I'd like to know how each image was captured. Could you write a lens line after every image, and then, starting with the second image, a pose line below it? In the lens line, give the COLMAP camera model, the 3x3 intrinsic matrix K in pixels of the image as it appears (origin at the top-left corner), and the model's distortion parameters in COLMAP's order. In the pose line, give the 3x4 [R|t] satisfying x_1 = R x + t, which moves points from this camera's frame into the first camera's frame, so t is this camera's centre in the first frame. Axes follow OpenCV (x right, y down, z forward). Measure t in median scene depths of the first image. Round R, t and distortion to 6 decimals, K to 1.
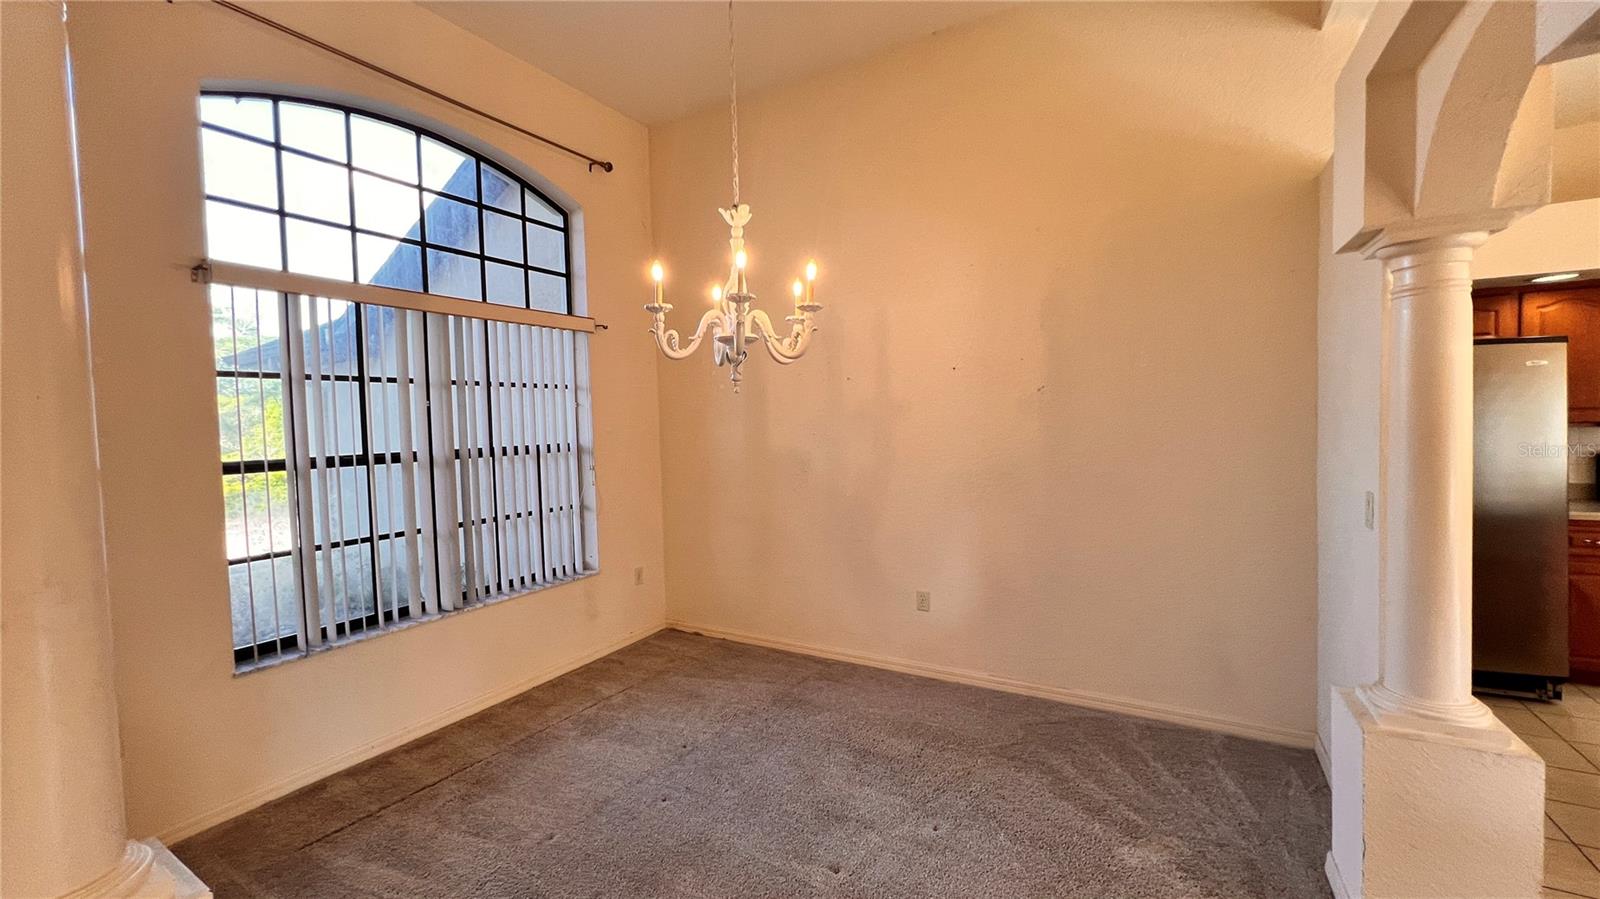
lens RADIAL K [[640.6, 0, 797.9], [0, 640.6, 450.2], [0, 0, 1]] dist [-0.004436, 0.001276]
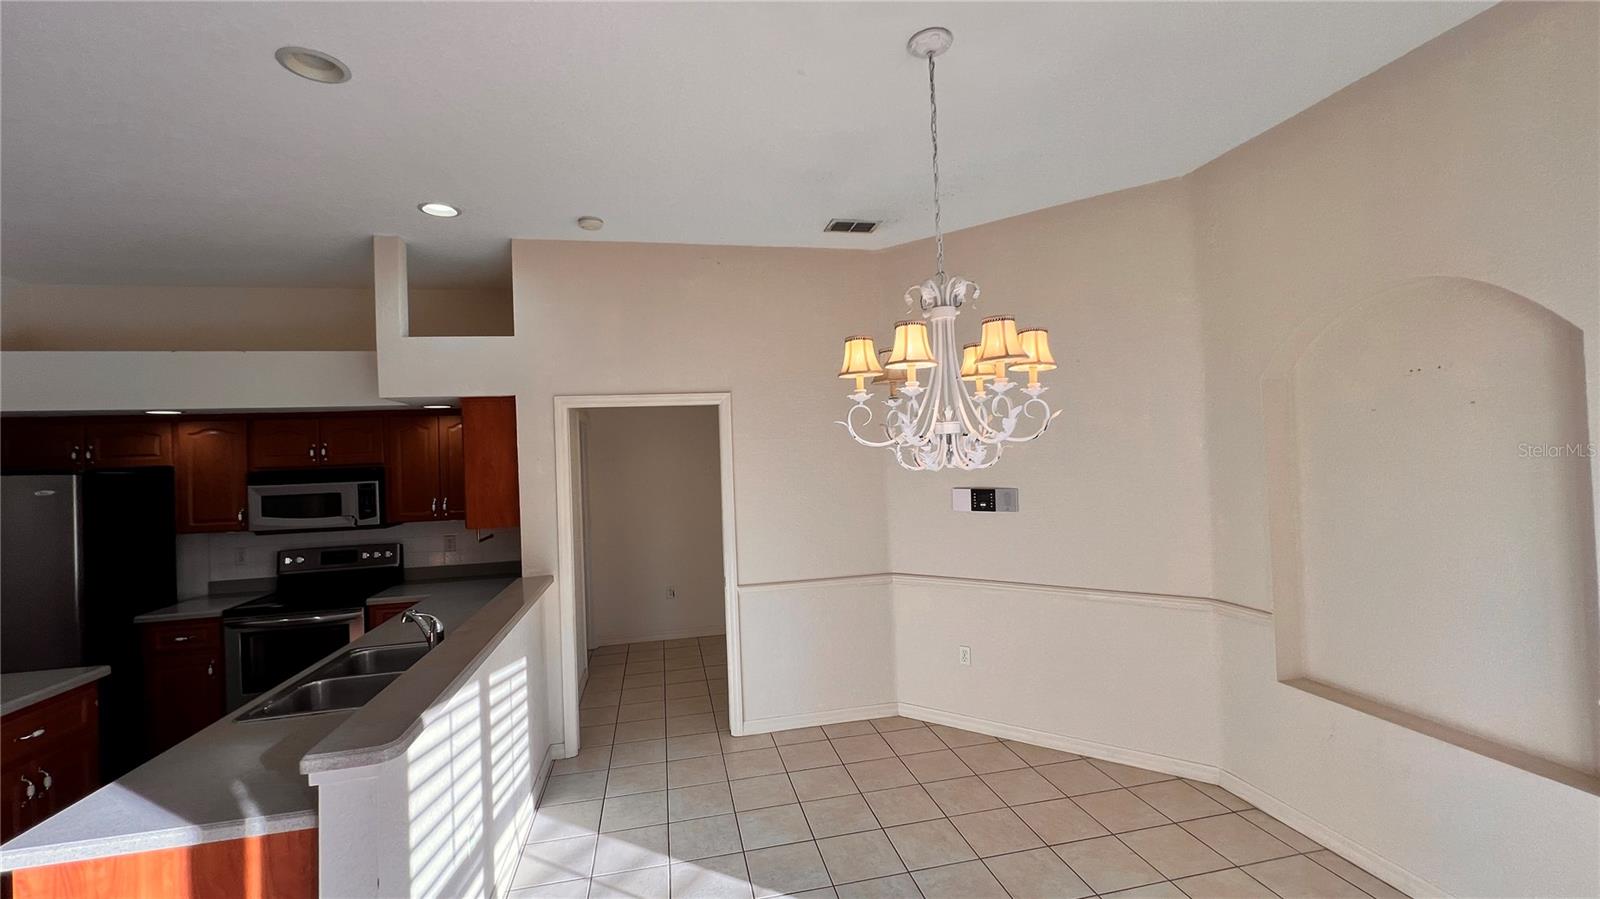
lens RADIAL K [[640.6, 0, 795.6], [0, 640.6, 447.3], [0, 0, 1]] dist [-0.004436, 0.001276]
pose [[0.739174, 0.007331, 0.673475, 1.099554], [0.049465, 0.996649, -0.065140, -0.063209], [-0.671696, 0.081463, 0.736335, -0.559661]]
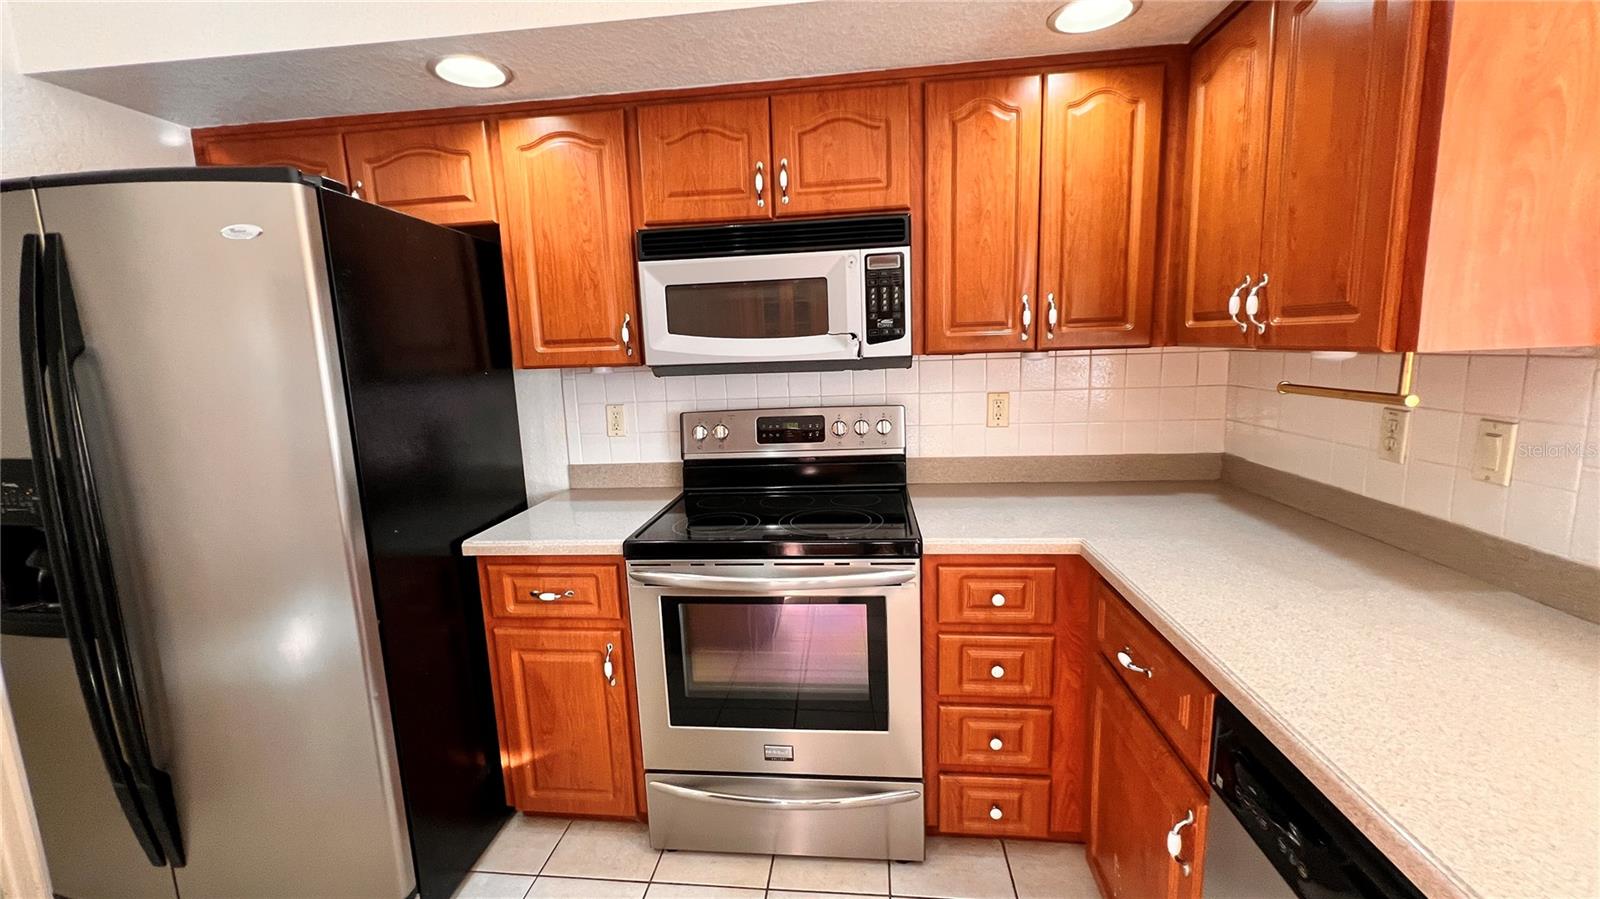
lens RADIAL K [[640.6, 0, 792.2], [0, 640.6, 449.0], [0, 0, 1]] dist [-0.004436, 0.001276]
pose [[0.914702, -0.071261, 0.397797, 1.048316], [0.031506, 0.993909, 0.105601, -0.022744], [-0.402899, -0.084060, 0.911376, 0.369174]]
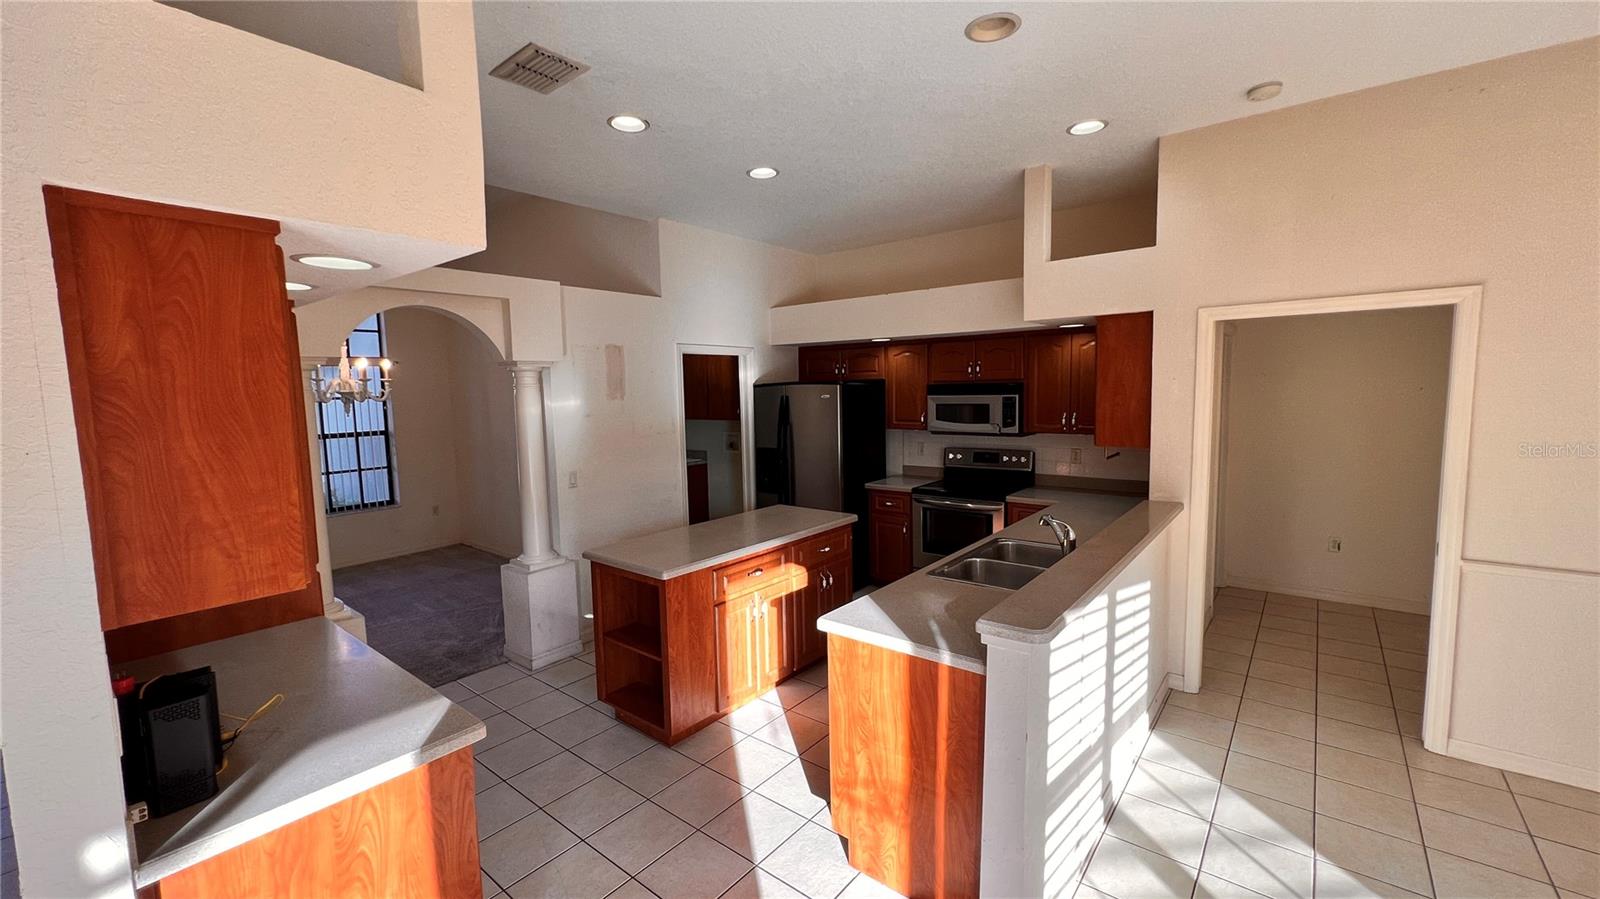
lens RADIAL K [[640.6, 0, 796.9], [0, 640.6, 447.1], [0, 0, 1]] dist [-0.004436, 0.001276]
pose [[0.988201, 0.018373, -0.152058, 1.075714], [-0.010293, 0.998501, 0.053757, -0.074009], [0.152818, -0.051557, 0.986909, -0.560965]]
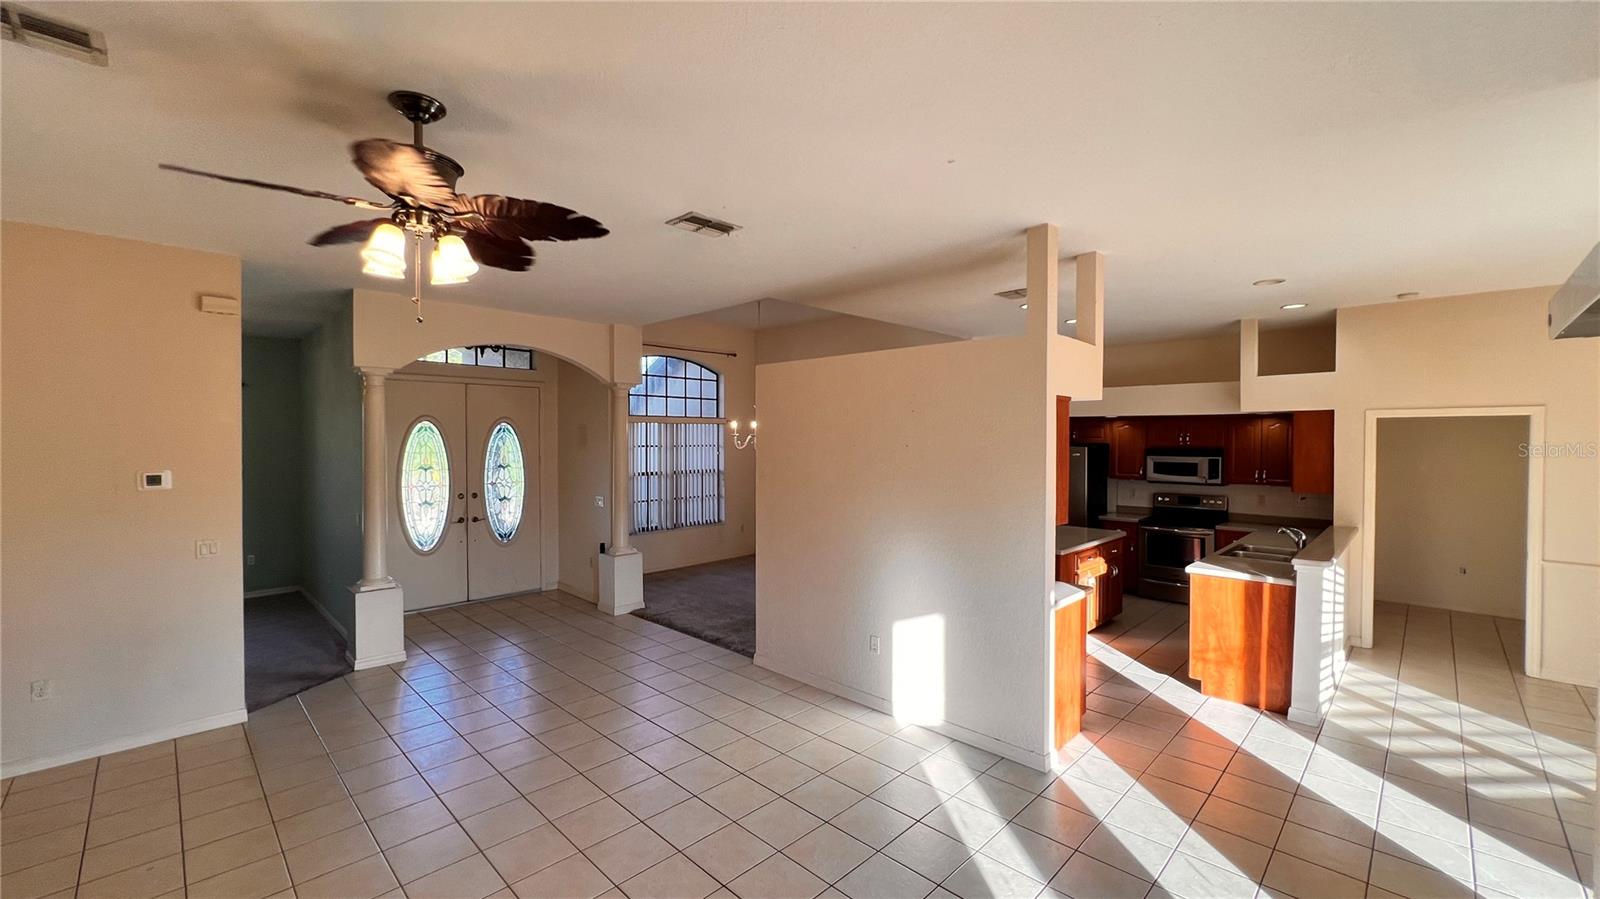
lens RADIAL K [[640.6, 0, 795.9], [0, 640.6, 447.5], [0, 0, 1]] dist [-0.004436, 0.001276]
pose [[0.967780, 0.031187, -0.249857, 0.578629], [-0.038027, 0.999021, -0.022593, -0.053262], [0.248908, 0.031366, 0.968019, -1.356172]]
